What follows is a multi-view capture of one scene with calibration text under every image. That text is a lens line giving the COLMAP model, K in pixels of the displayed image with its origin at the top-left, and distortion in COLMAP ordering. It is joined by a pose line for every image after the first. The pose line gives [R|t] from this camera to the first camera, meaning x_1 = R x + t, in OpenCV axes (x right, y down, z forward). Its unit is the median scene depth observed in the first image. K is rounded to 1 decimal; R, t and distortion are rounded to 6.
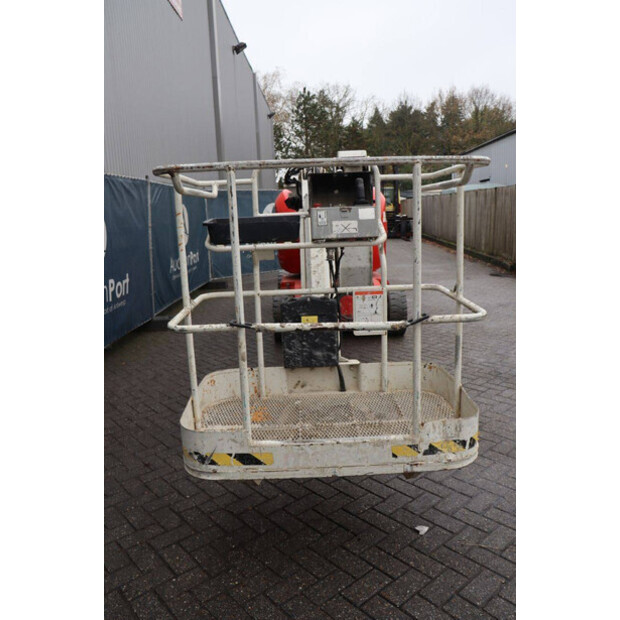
lens RADIAL K [[505.9, 0, 312.7], [0, 505.9, 307.1], [0, 0, 1]] dist [-0.151447, 0.094584]
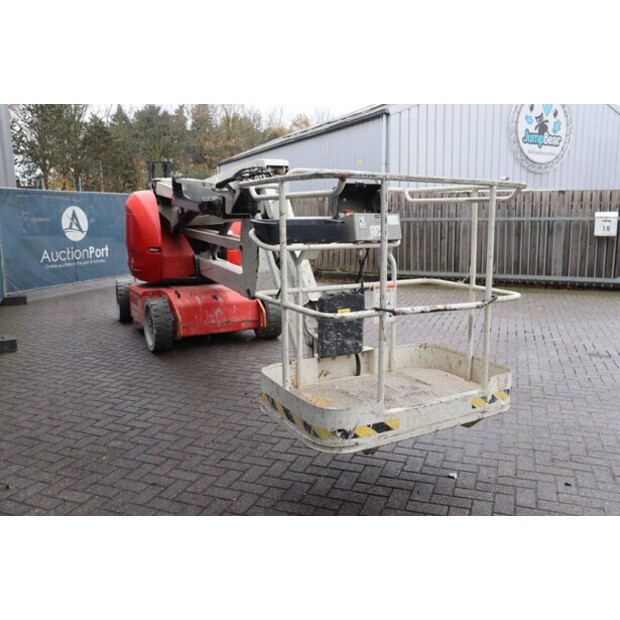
lens RADIAL K [[535.2, 0, 316.8], [0, 535.2, 300.5], [0, 0, 1]] dist [-0.116152, 0.058775]
pose [[0.878839, -0.038789, 0.475540, -0.114778], [0.056909, 0.998097, -0.023761, 0.004397], [-0.473713, 0.047944, 0.879373, -0.003640]]
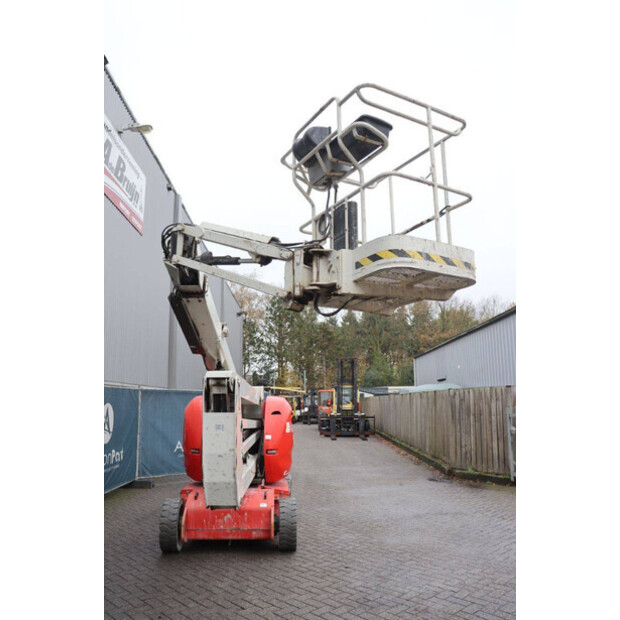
lens RADIAL K [[505.9, 0, 313.6], [0, 505.9, 305.3], [0, 0, 1]] dist [-0.151447, 0.094584]
pose [[0.998767, 0.035889, 0.034295, 0.071762], [-0.020541, 0.927748, -0.372642, -0.013770], [-0.045191, 0.371479, 0.927341, -0.019022]]
